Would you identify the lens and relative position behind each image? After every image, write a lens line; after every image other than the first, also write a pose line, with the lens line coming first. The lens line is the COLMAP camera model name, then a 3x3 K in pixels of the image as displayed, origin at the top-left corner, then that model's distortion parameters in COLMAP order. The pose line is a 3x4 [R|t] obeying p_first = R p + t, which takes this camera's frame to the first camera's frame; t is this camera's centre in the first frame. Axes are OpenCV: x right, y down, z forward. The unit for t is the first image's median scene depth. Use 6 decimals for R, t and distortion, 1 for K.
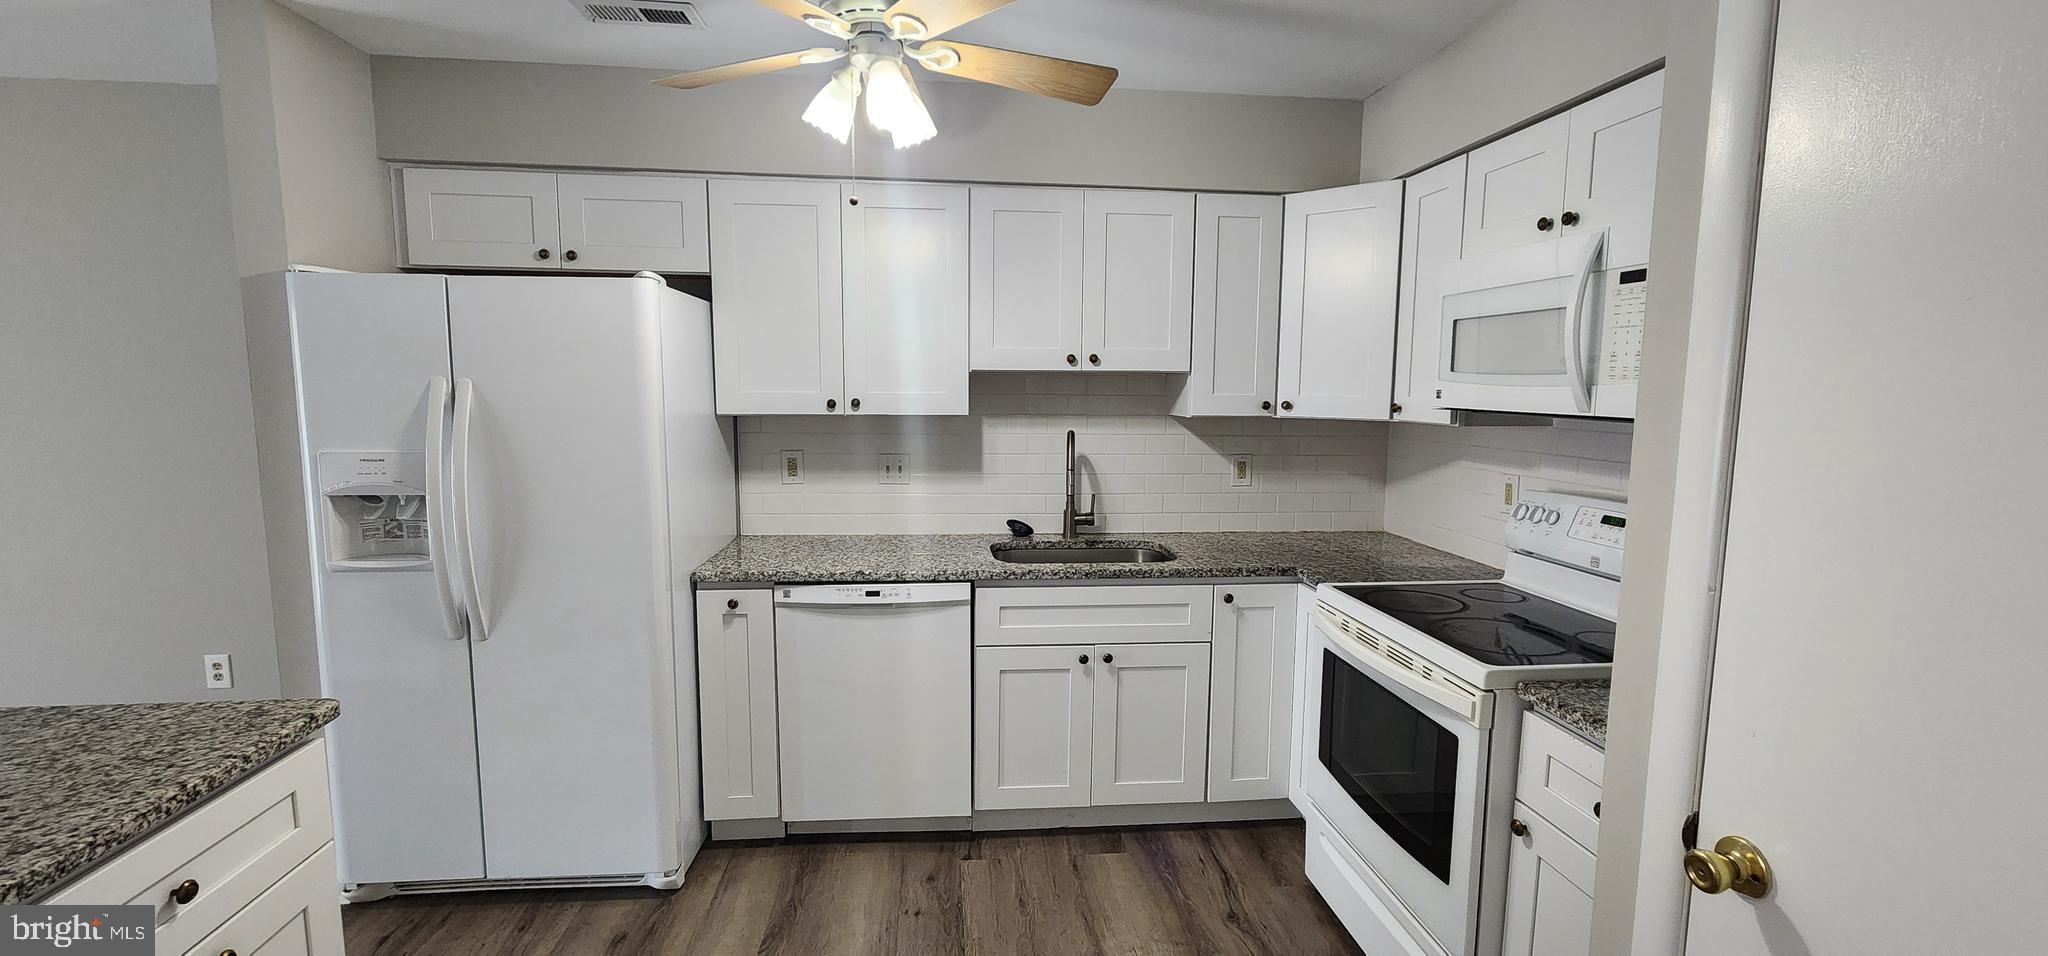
lens RADIAL K [[840.5, 0, 1016.2], [0, 840.5, 480.6], [0, 0, 1]] dist [-0.007065, 0.000111]
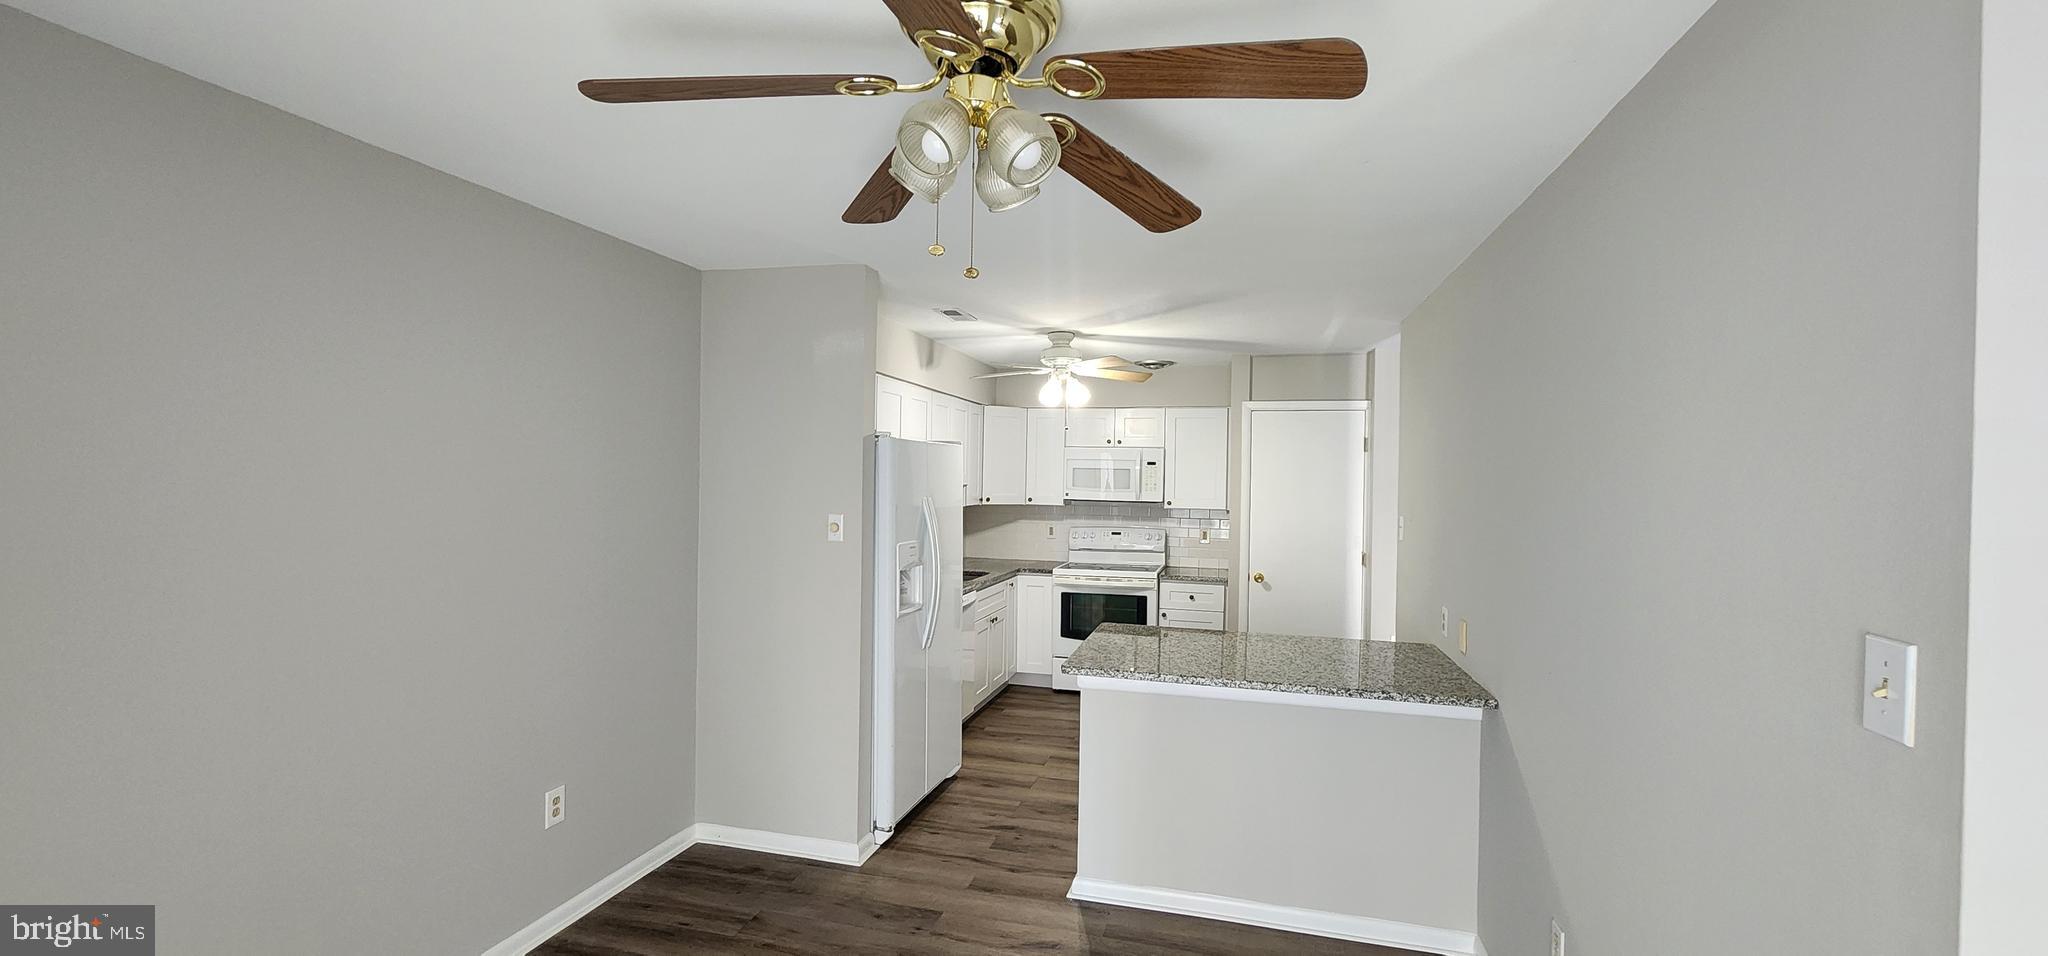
lens RADIAL K [[840.5, 0, 1020.1], [0, 840.5, 482.1], [0, 0, 1]] dist [-0.007065, 0.000111]
pose [[0.336423, -0.002135, 0.941709, -2.023939], [0.094566, 0.995019, -0.031528, -0.066408], [-0.936951, 0.099660, 0.334949, 0.195496]]
